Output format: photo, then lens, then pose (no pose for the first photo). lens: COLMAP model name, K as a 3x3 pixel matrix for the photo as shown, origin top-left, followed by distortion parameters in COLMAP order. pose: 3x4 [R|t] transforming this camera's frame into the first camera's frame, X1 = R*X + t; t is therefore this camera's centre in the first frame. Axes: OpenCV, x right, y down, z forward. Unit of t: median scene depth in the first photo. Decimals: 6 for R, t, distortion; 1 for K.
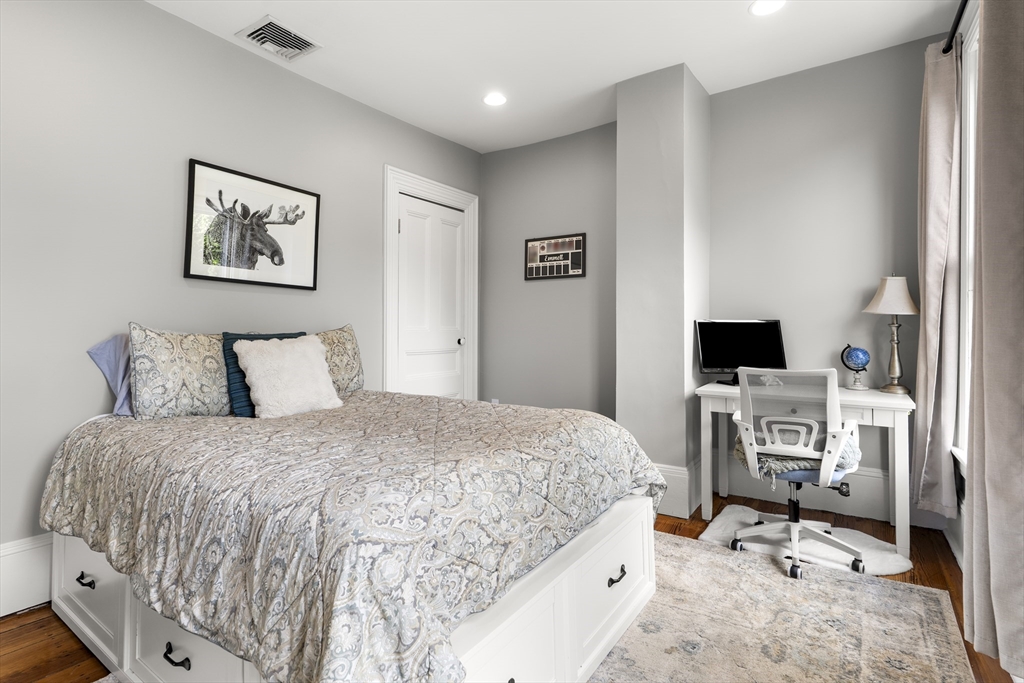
lens RADIAL K [[504.2, 0, 516.8], [0, 504.2, 317.9], [0, 0, 1]] dist [0.000241, 0.000537]
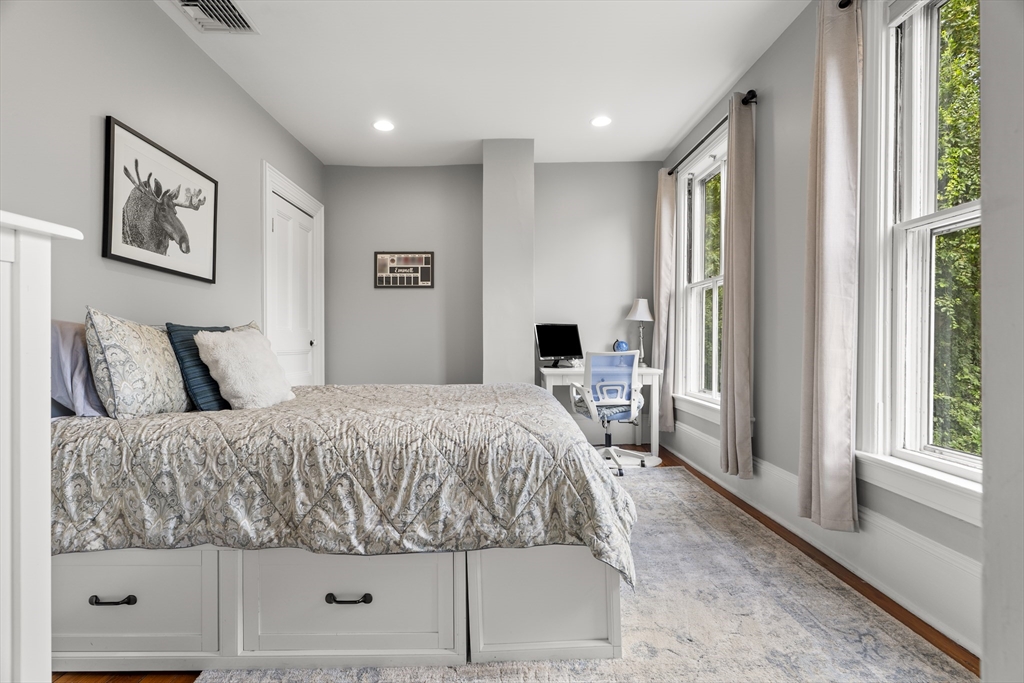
lens RADIAL K [[462.3, 0, 512.0], [0, 462.3, 341.5], [0, 0, 1]] dist [-0.002642, 0.000682]
pose [[0.815478, -0.003495, 0.578777, -0.489019], [-0.006065, 0.999875, 0.014583, 0.040197], [-0.578756, -0.015402, 0.815355, -0.020821]]
